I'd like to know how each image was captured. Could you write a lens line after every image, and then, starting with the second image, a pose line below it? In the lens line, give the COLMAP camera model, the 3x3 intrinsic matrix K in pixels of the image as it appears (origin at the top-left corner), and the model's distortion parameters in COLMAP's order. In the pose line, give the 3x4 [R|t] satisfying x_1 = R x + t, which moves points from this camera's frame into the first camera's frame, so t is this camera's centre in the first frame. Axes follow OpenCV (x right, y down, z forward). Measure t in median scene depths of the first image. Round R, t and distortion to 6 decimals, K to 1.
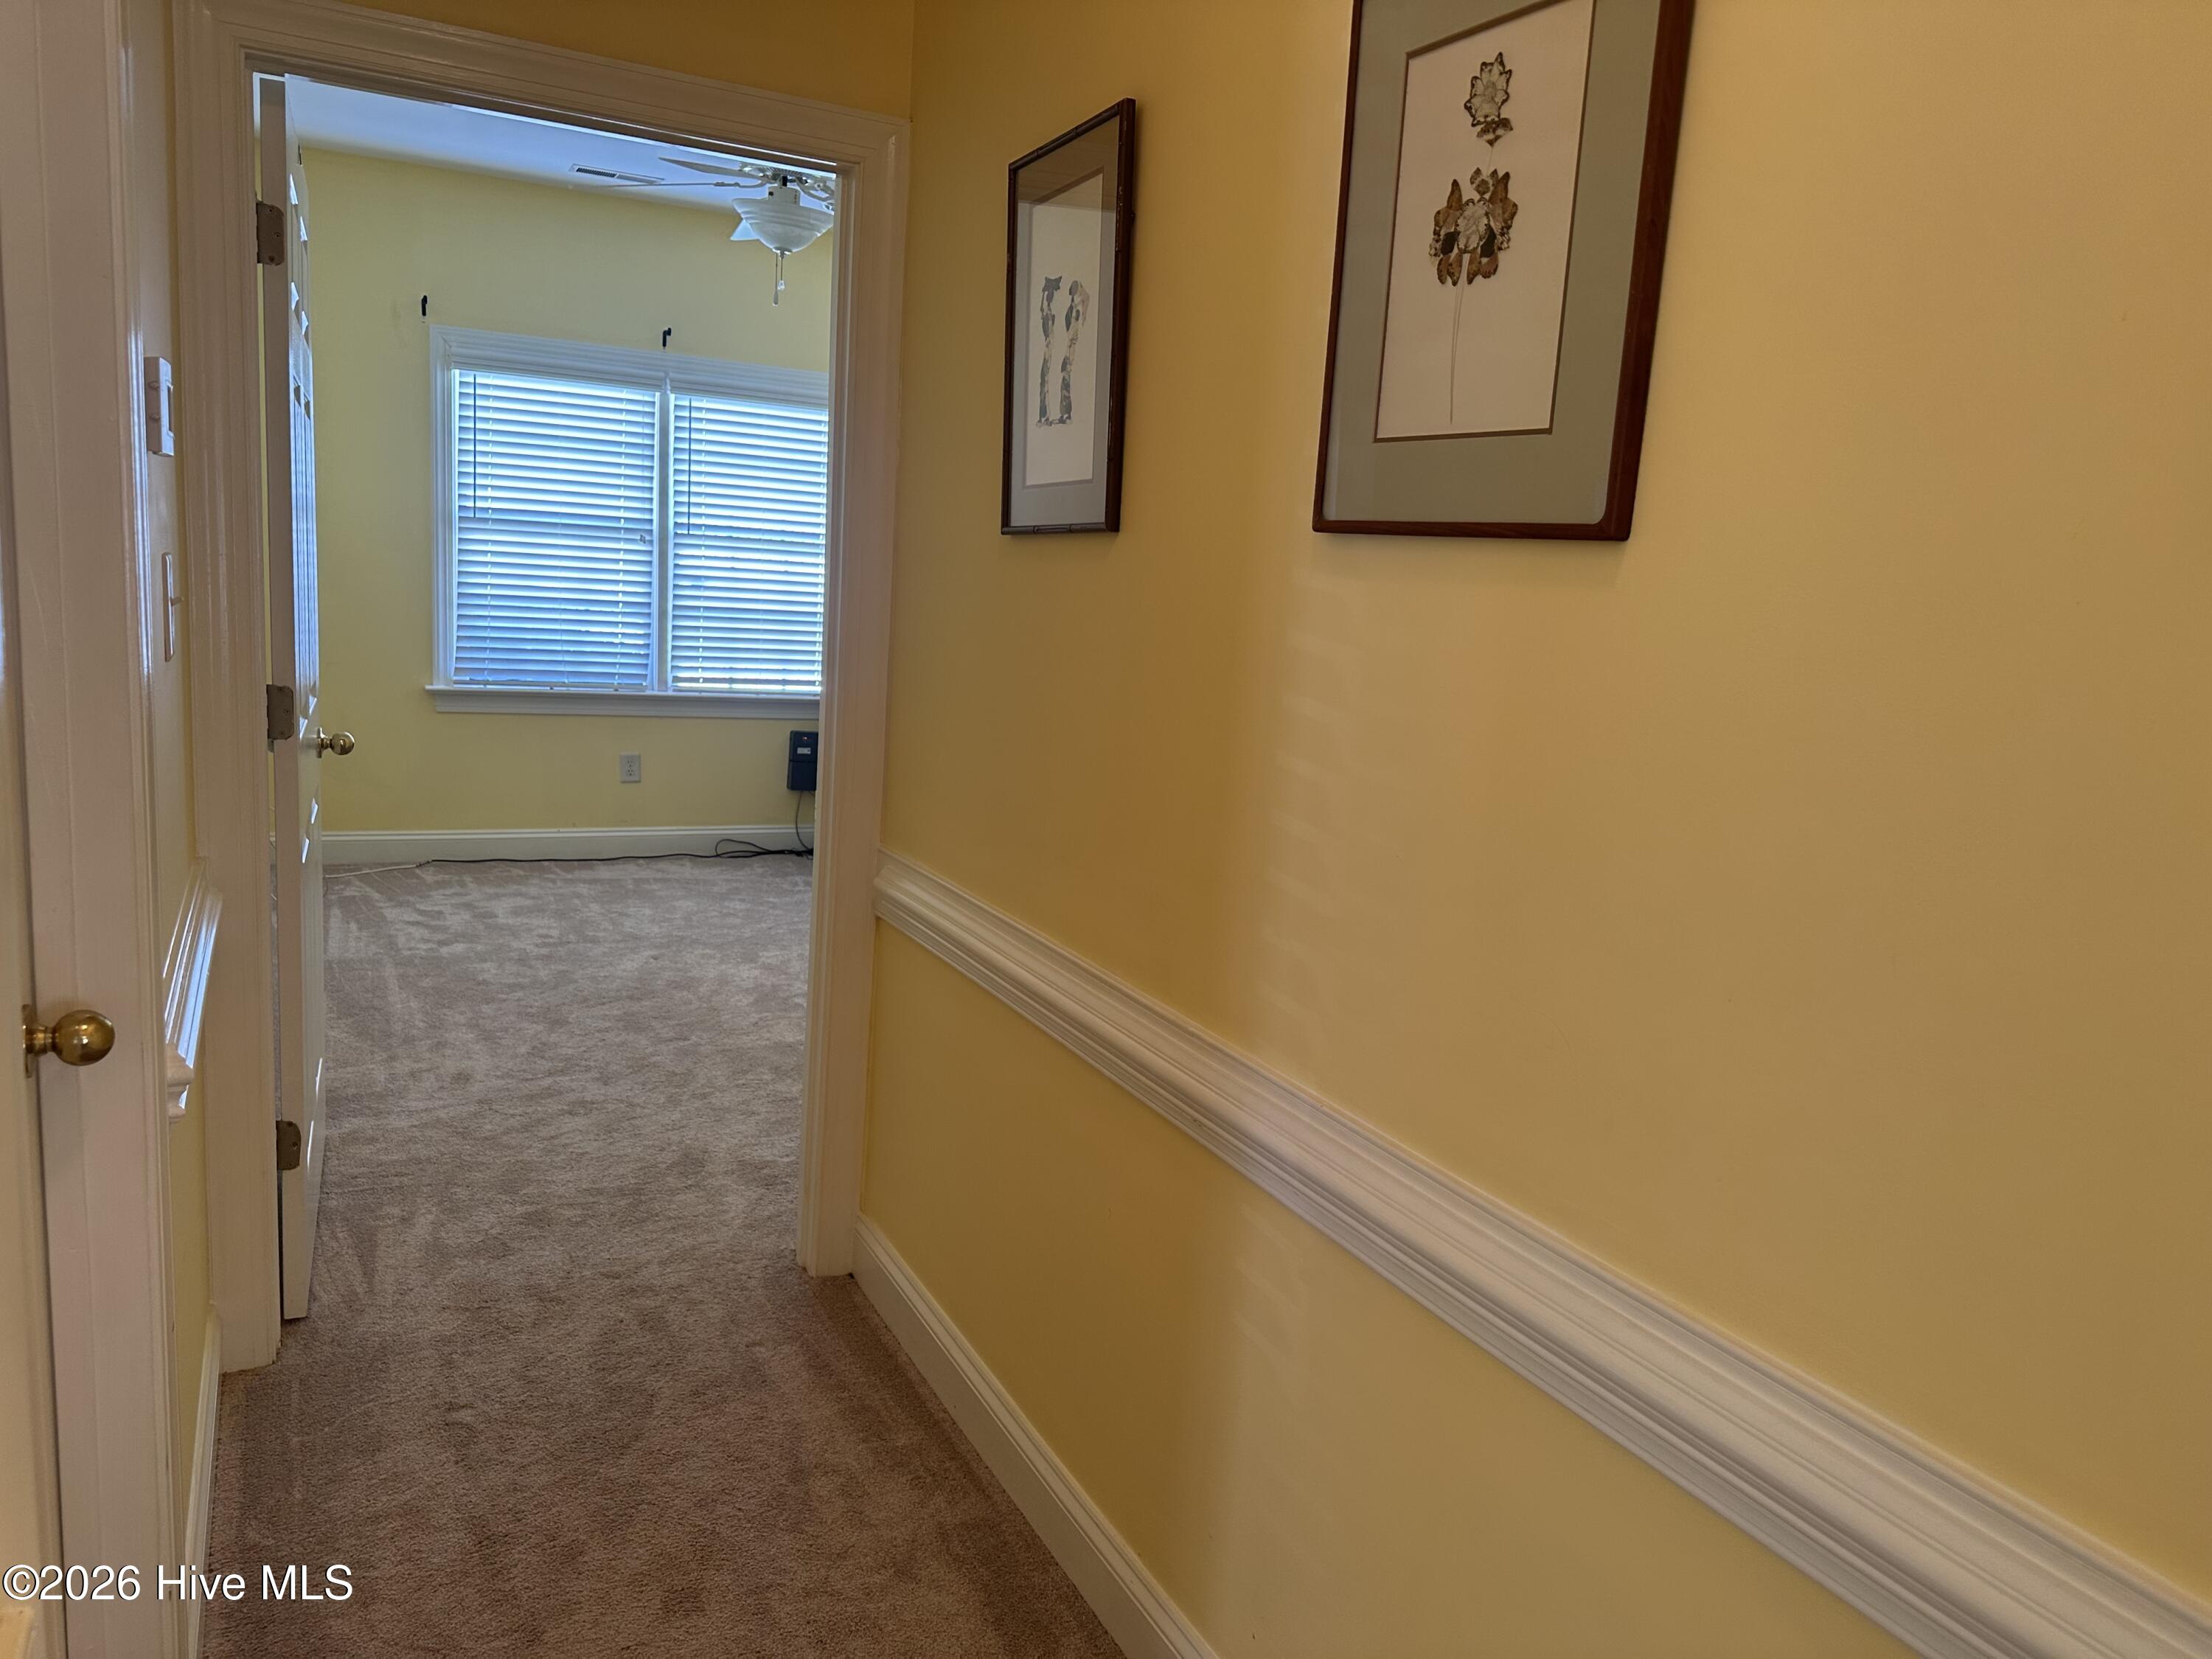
lens RADIAL K [[1509.7, 0, 1106.0], [0, 1509.7, 829.5], [0, 0, 1]] dist [0.156149, -0.364869]
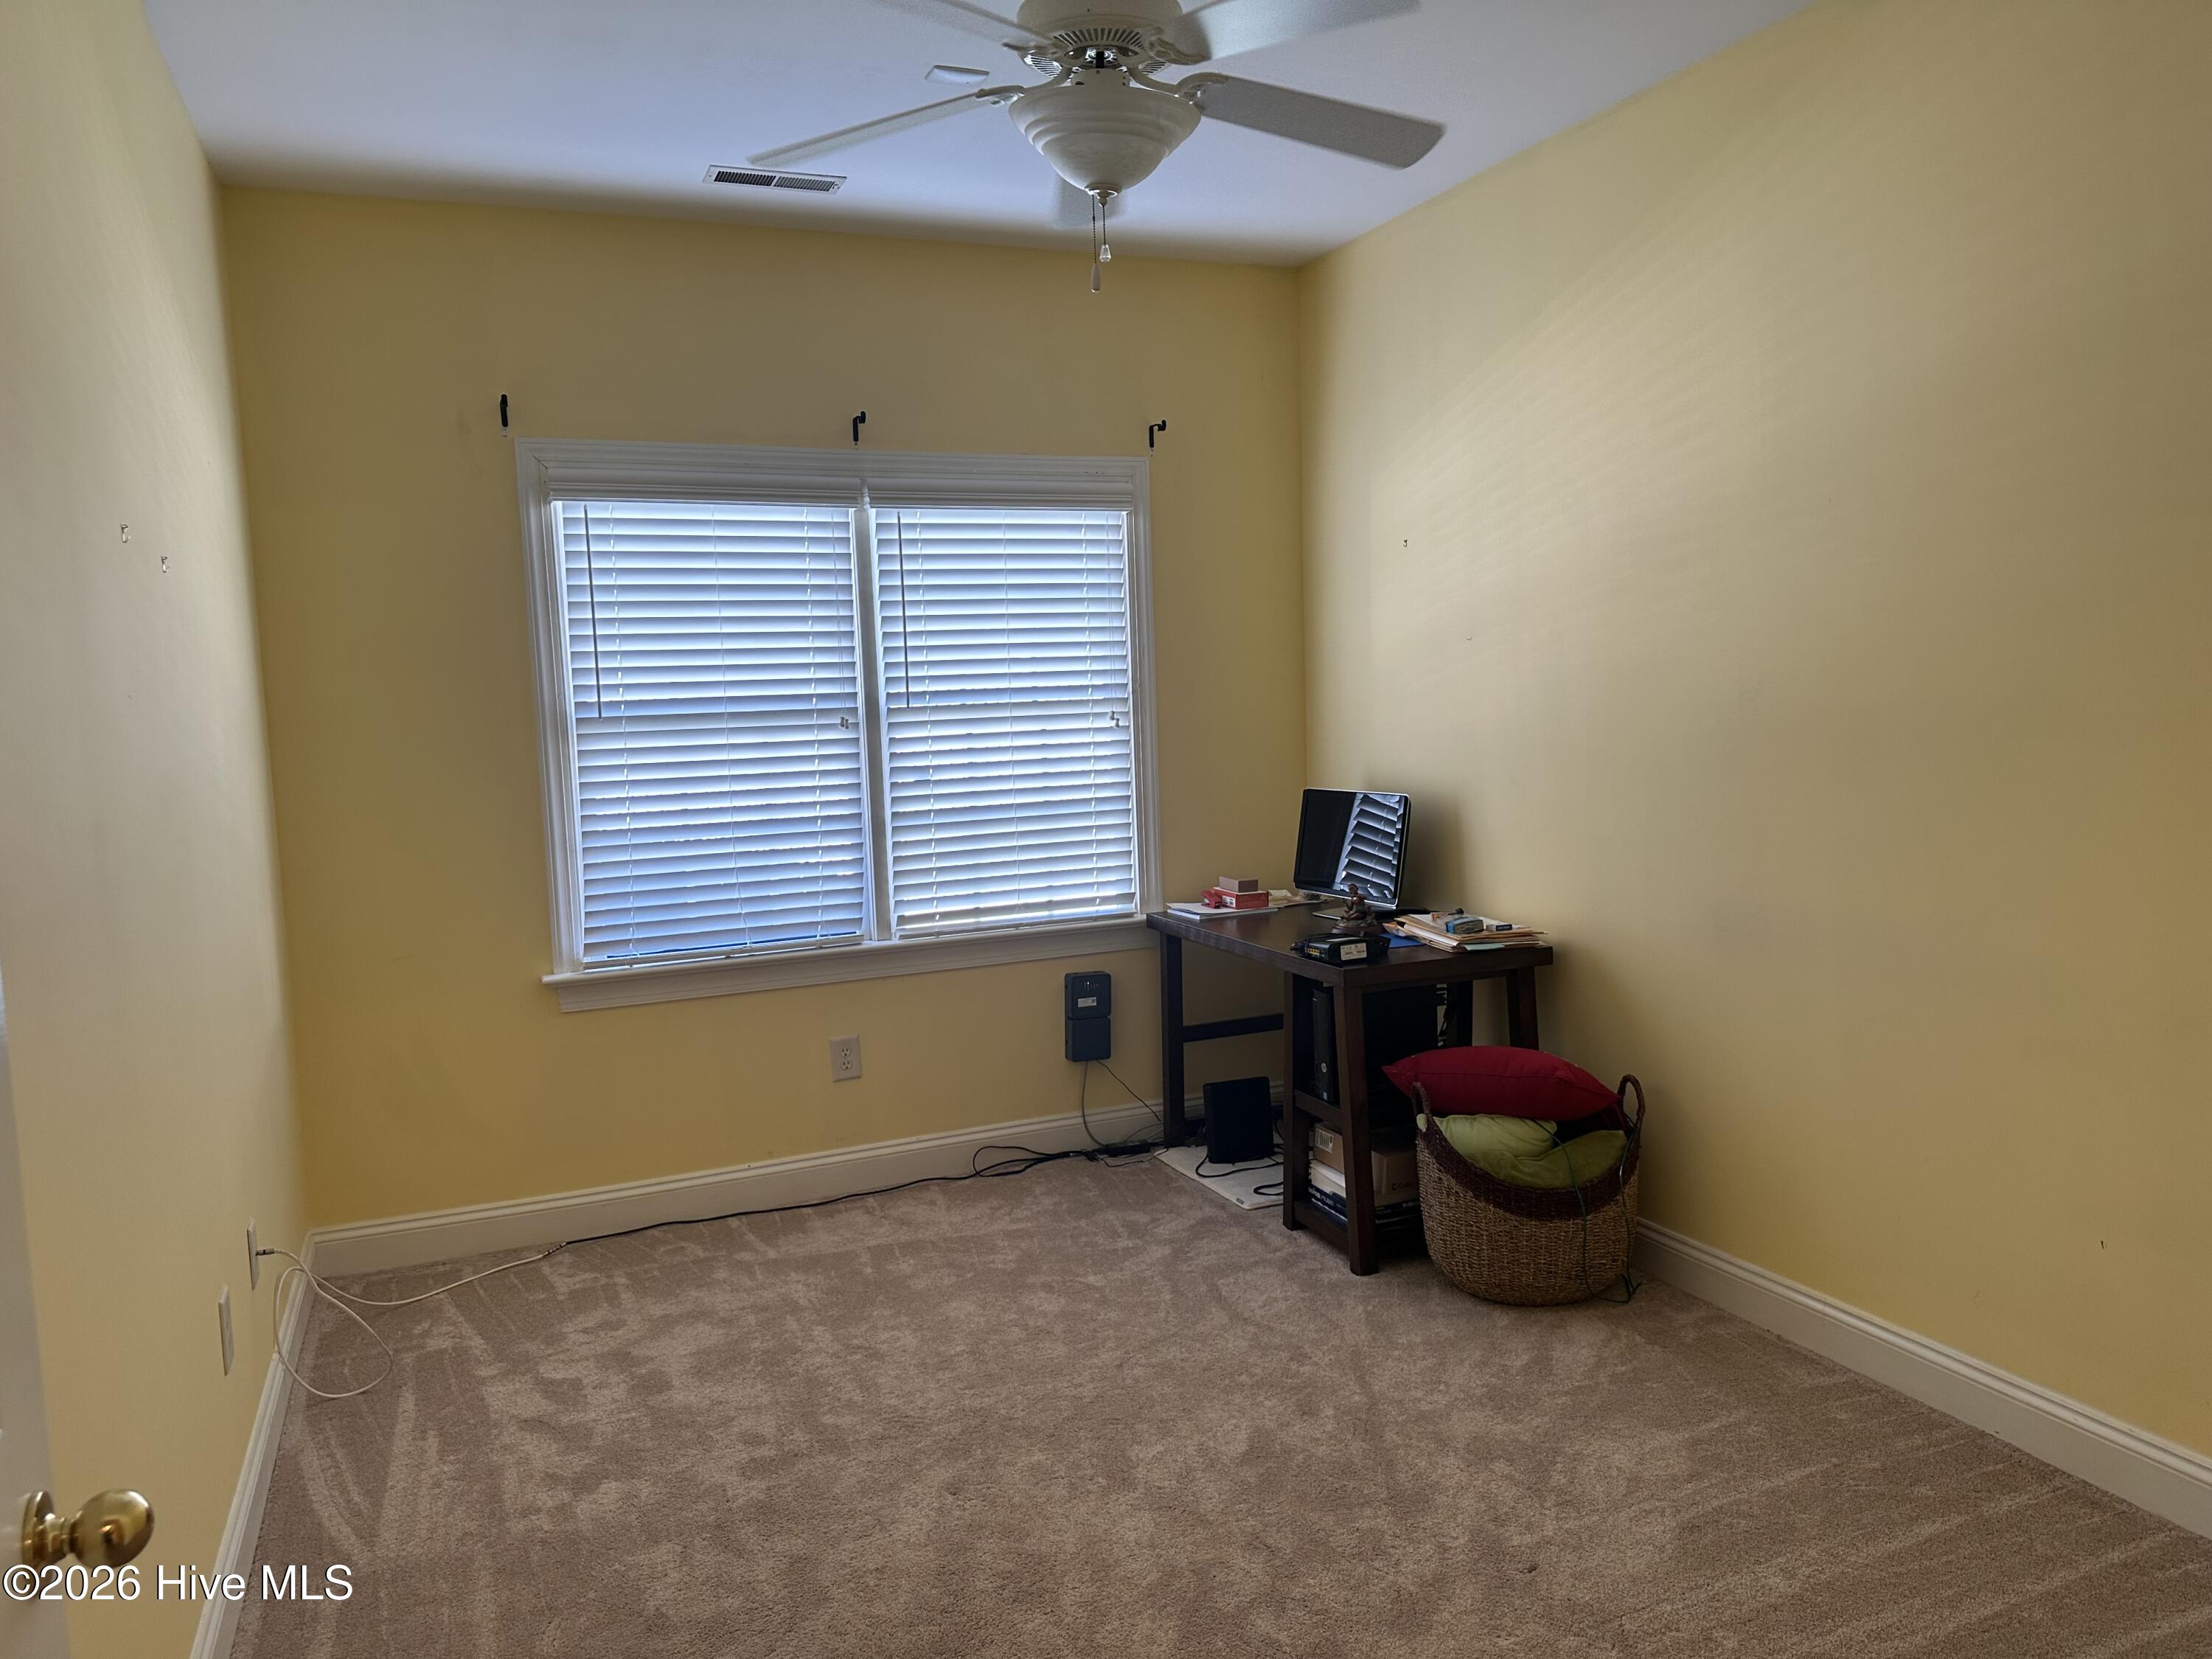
lens RADIAL K [[1509.7, 0, 1106.0], [0, 1509.7, 829.5], [0, 0, 1]] dist [0.156149, -0.364869]
pose [[0.992001, -0.092585, -0.085804, -0.136788], [0.085569, 0.992942, -0.082124, -0.079046], [0.092802, 0.074124, 0.992922, 0.353166]]
